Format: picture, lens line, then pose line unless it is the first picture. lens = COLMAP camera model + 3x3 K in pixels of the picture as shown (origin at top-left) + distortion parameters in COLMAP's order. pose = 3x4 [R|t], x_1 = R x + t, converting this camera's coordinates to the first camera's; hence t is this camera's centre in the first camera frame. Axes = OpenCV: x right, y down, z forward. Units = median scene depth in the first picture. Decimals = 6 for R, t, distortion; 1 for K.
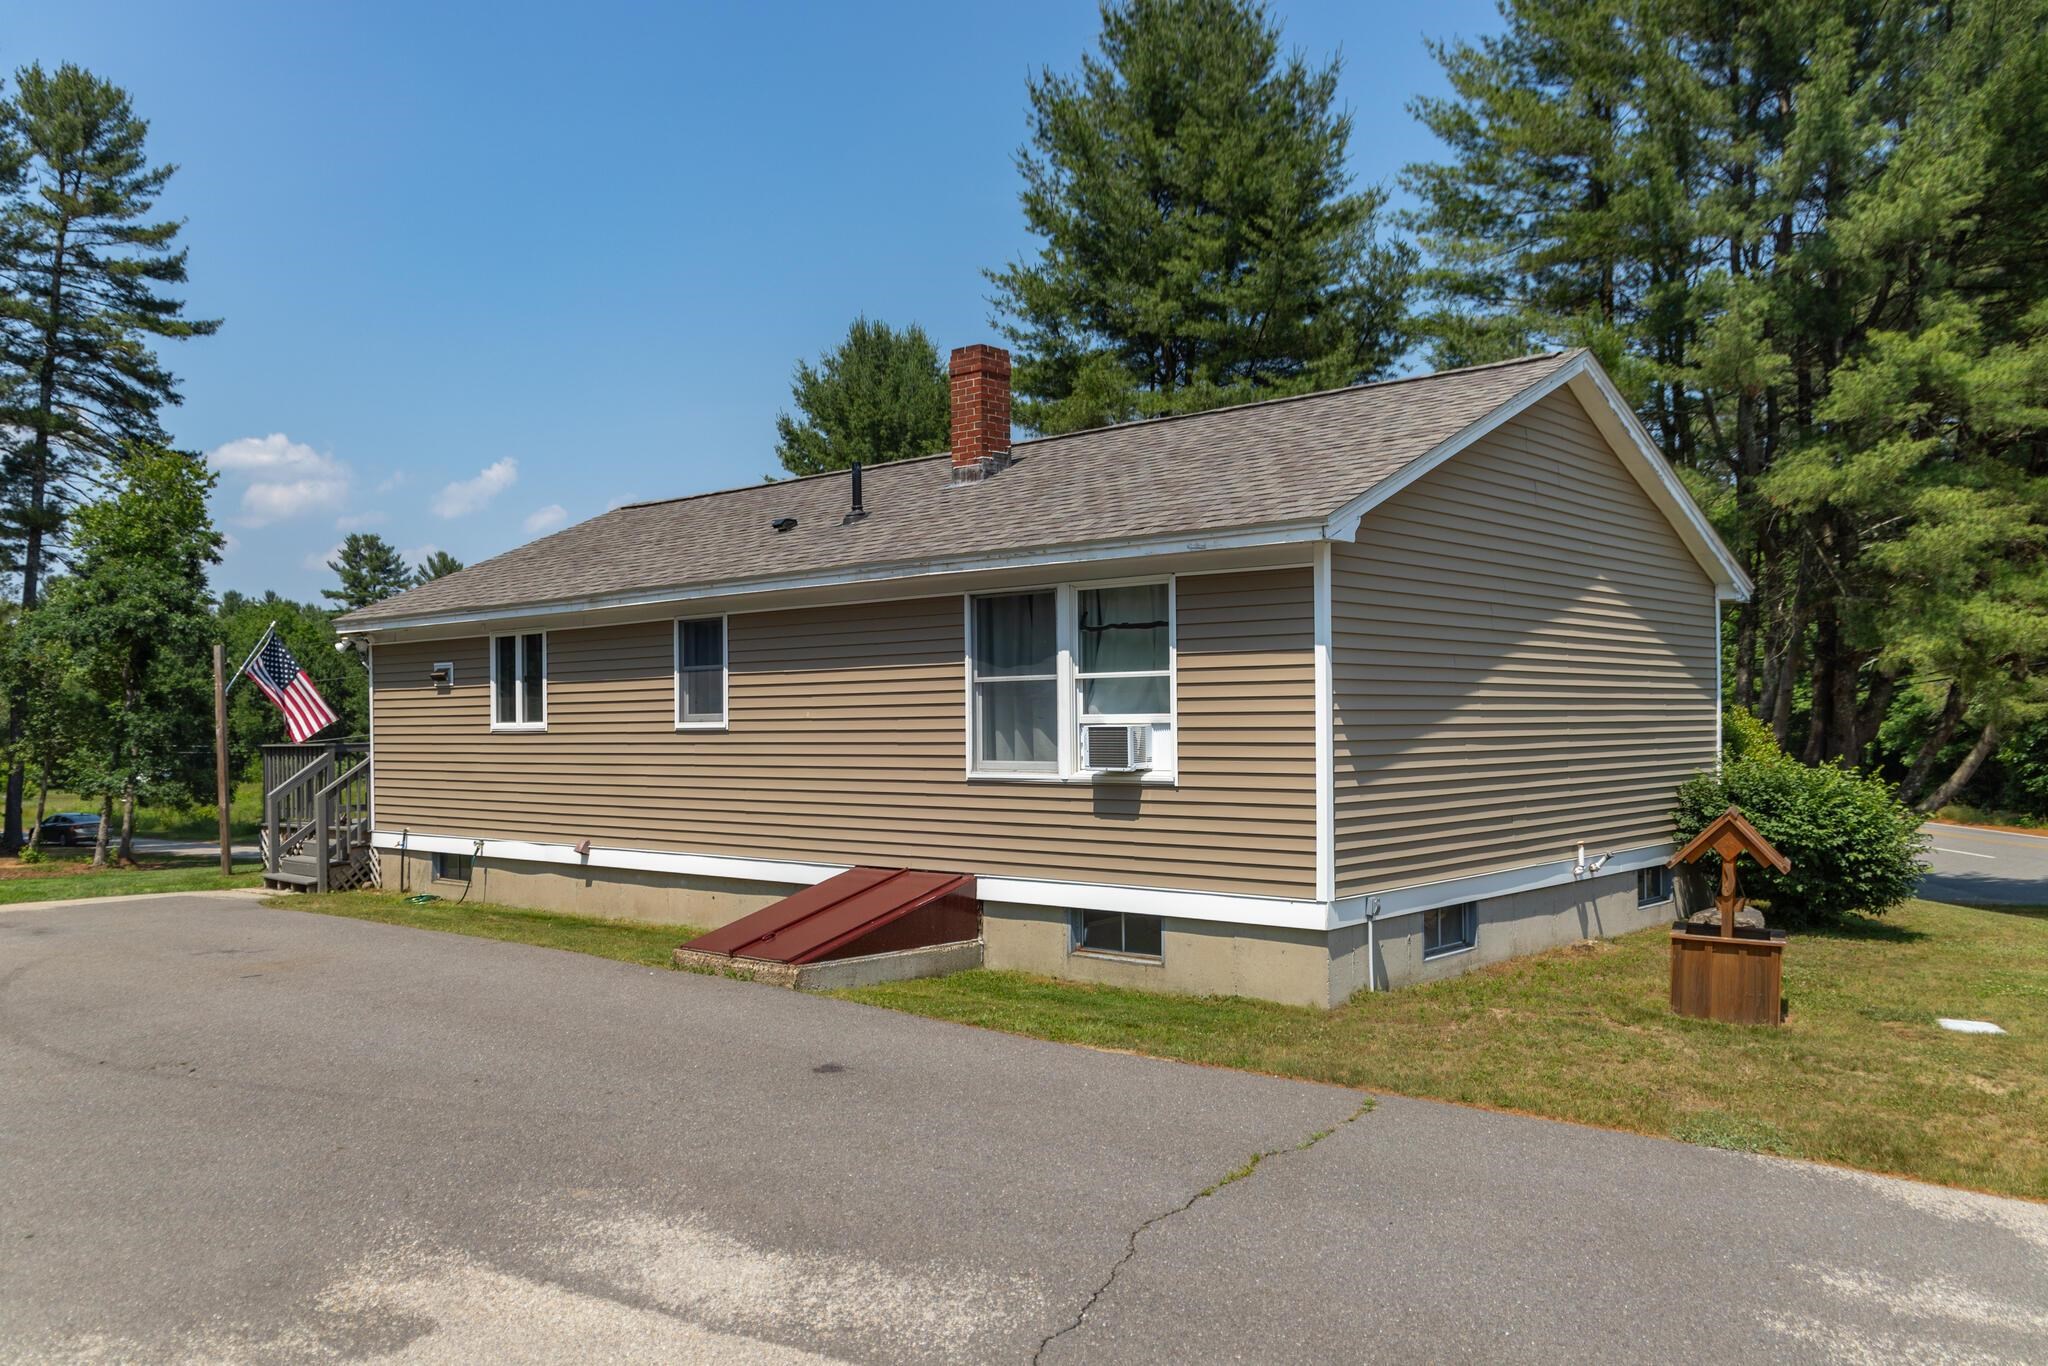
lens RADIAL K [[1602.9, 0, 1022.9], [0, 1602.9, 723.8], [0, 0, 1]] dist [-0.020926, 0.022704]
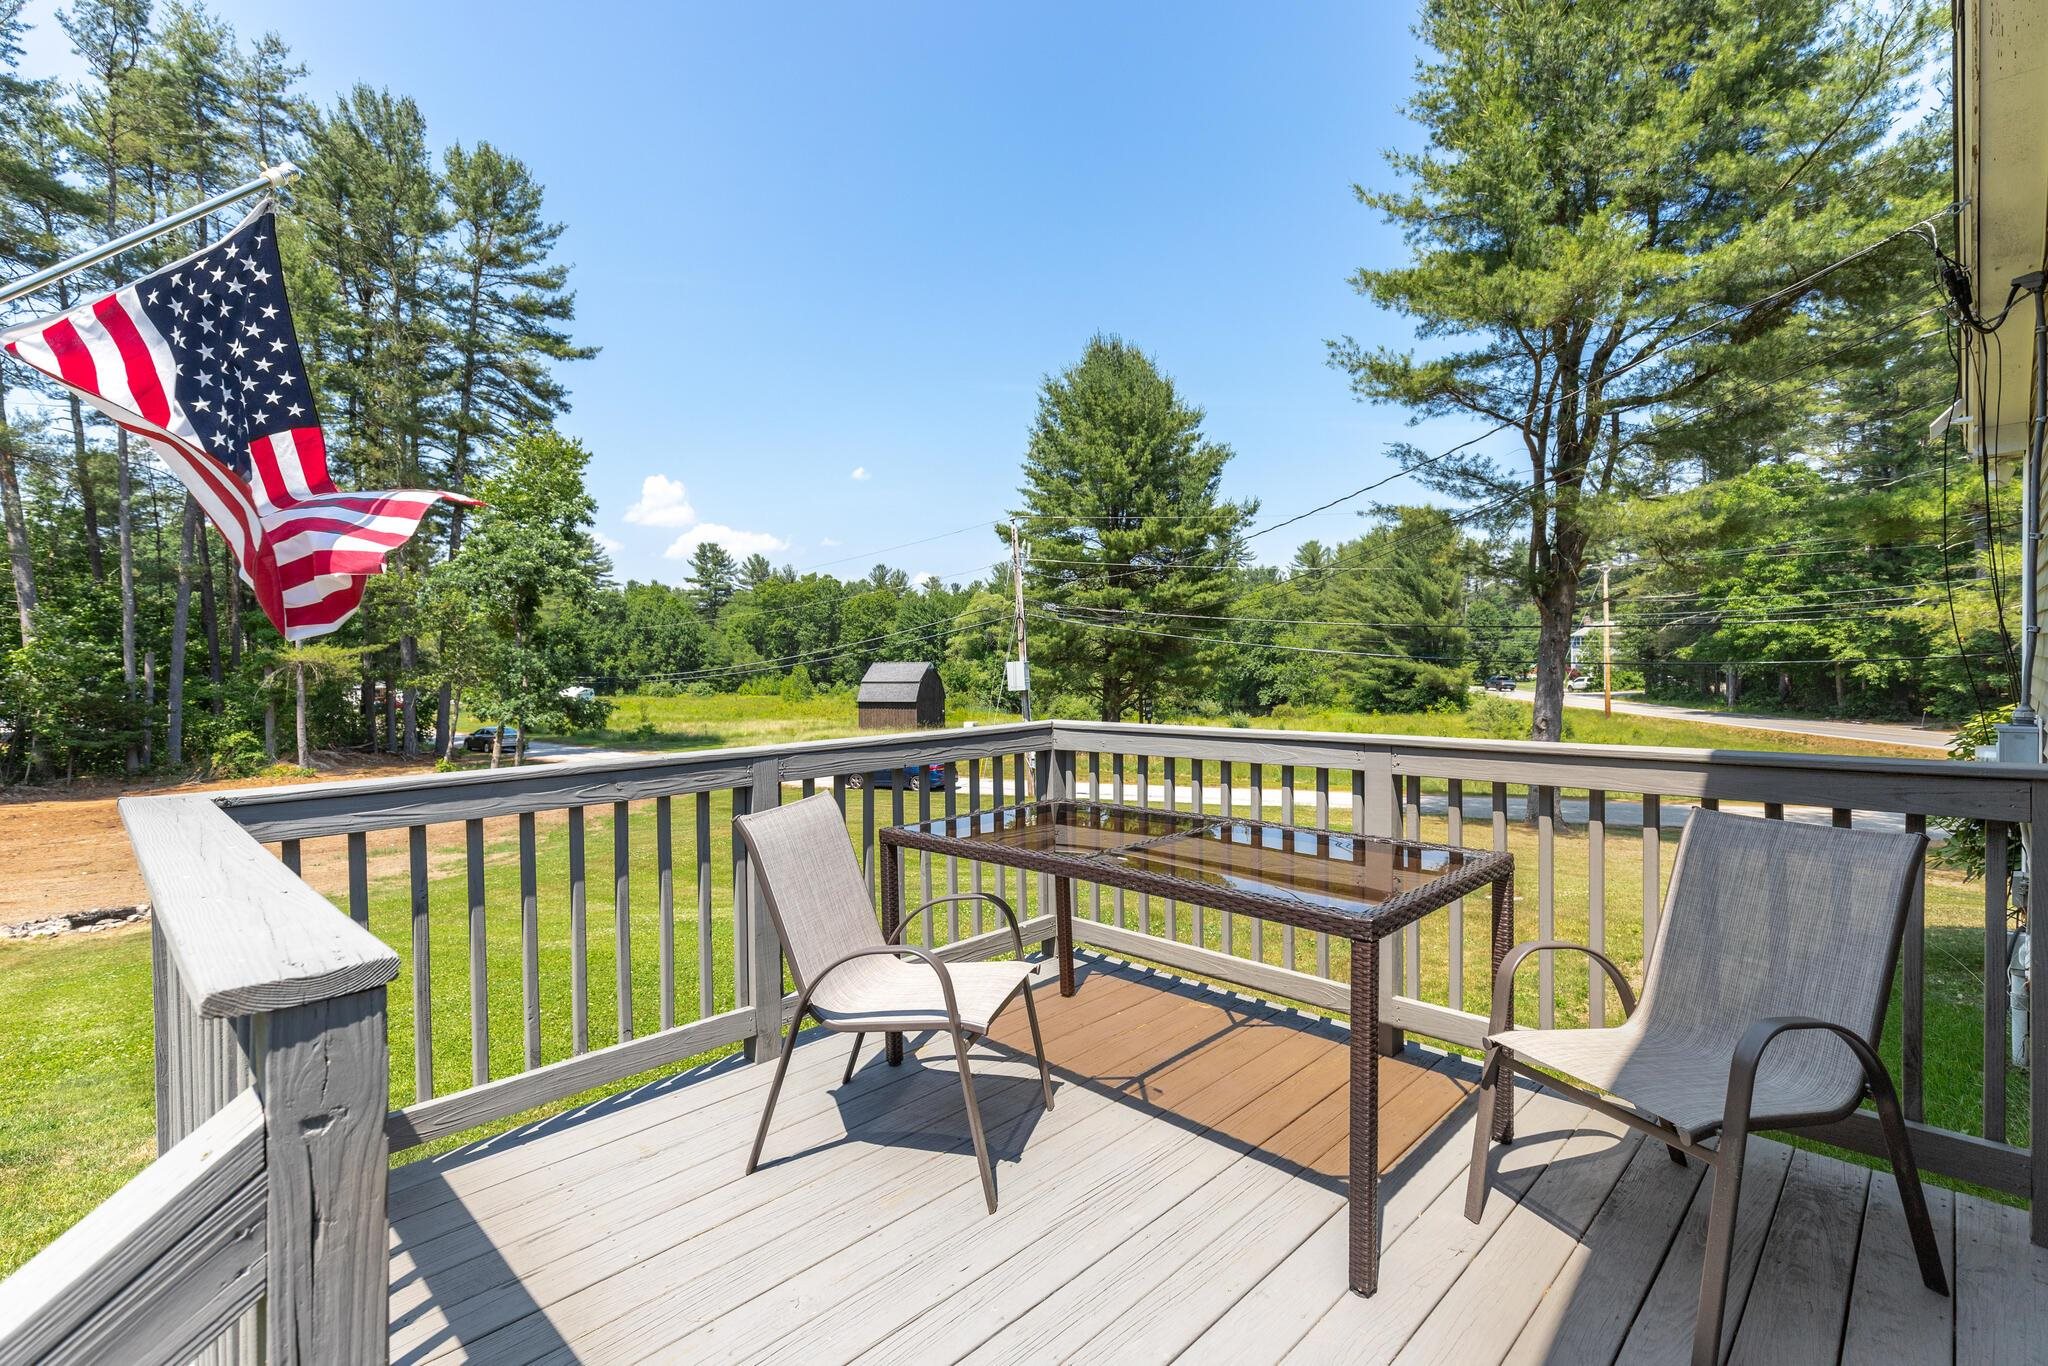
lens RADIAL K [[935.0, 0, 1035.1], [0, 935.0, 656.4], [0, 0, 1]] dist [0.010519, -0.000750]
pose [[0.998461, 0.000197, -0.055451, -0.472222], [-0.000314, 0.999998, -0.002098, -0.000745], [0.055451, 0.002112, 0.998459, 1.138371]]
